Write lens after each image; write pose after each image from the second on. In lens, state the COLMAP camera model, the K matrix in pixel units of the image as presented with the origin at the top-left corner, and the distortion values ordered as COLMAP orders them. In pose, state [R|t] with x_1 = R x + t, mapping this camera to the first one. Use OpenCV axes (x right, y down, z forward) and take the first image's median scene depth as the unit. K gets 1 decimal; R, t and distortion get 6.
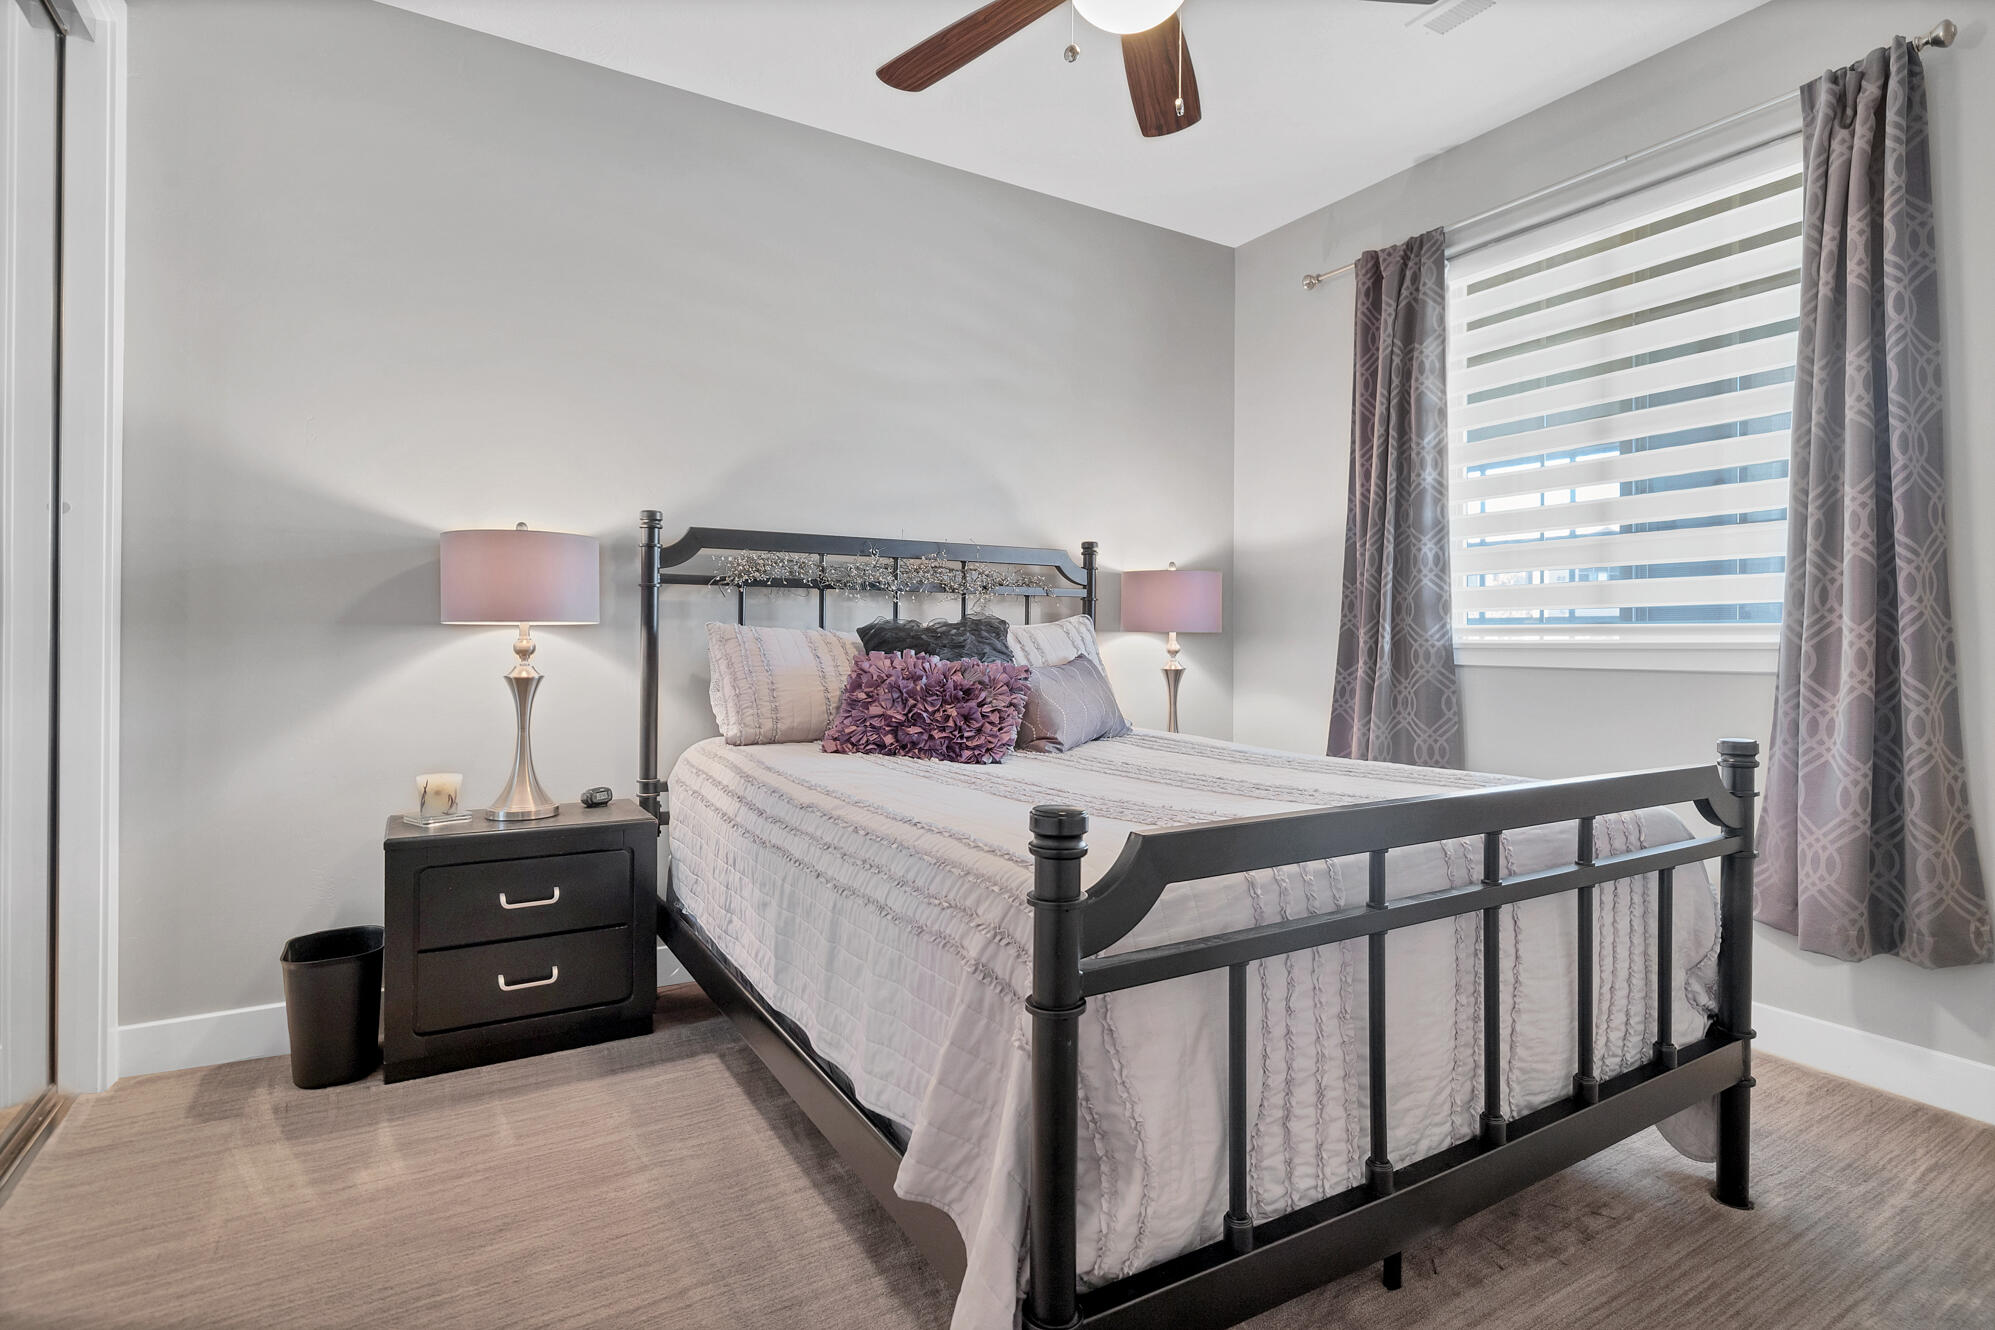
lens RADIAL K [[990.2, 0, 1003.4], [0, 990.2, 649.7], [0, 0, 1]] dist [-0.001662, 0.000519]
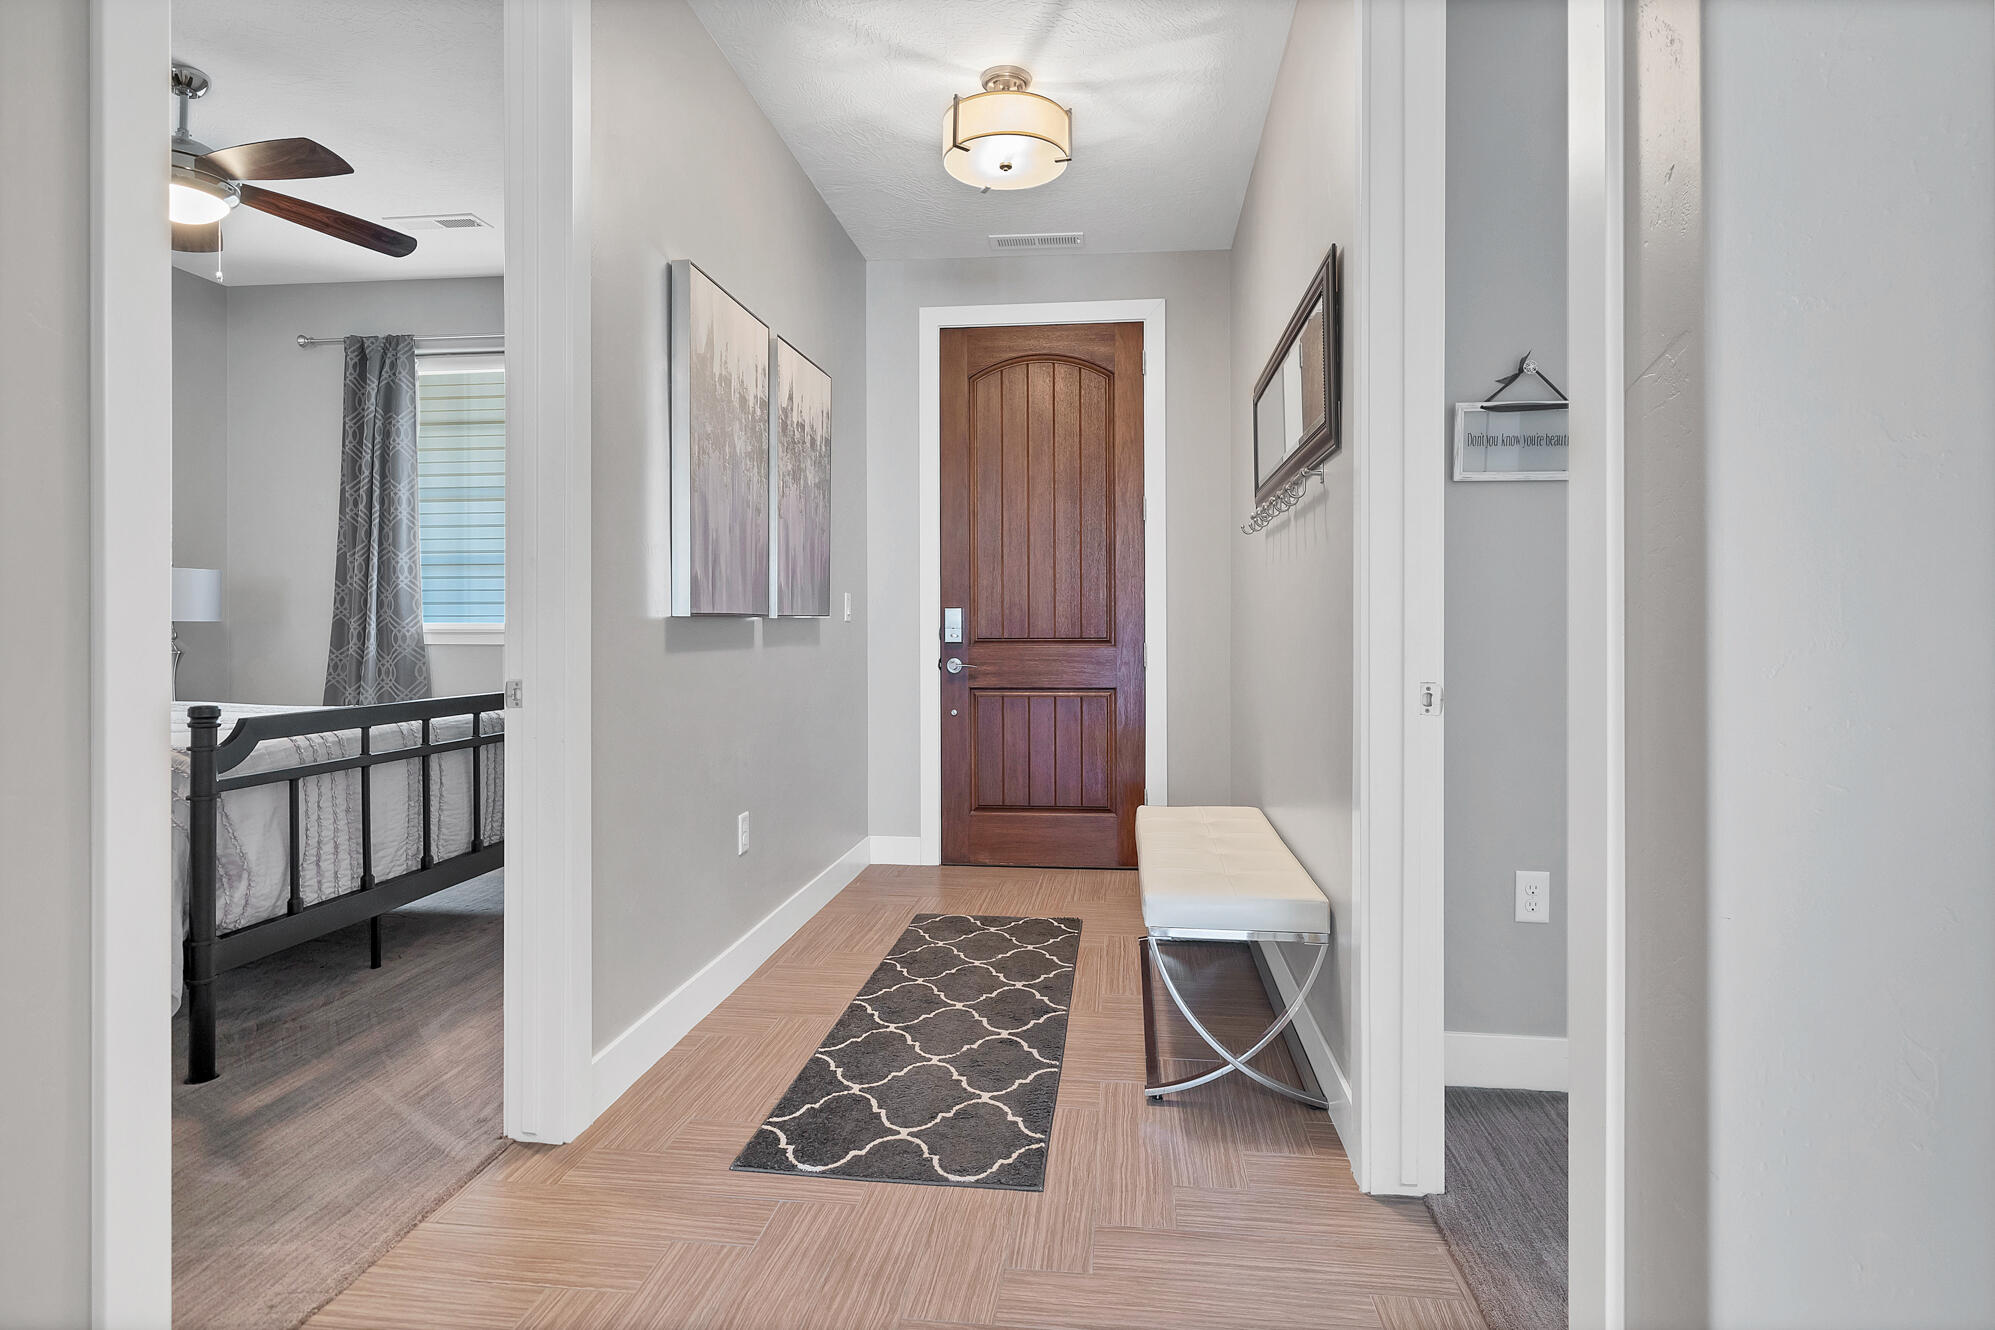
lens RADIAL K [[1057.0, 0, 993.3], [0, 1057.0, 636.0], [0, 0, 1]] dist [0.001633, -0.000147]
pose [[0.624248, -0.005729, 0.781205, -0.486054], [0.006197, 0.999978, 0.002382, 0.010324], [-0.781201, 0.003354, 0.624270, -1.291918]]
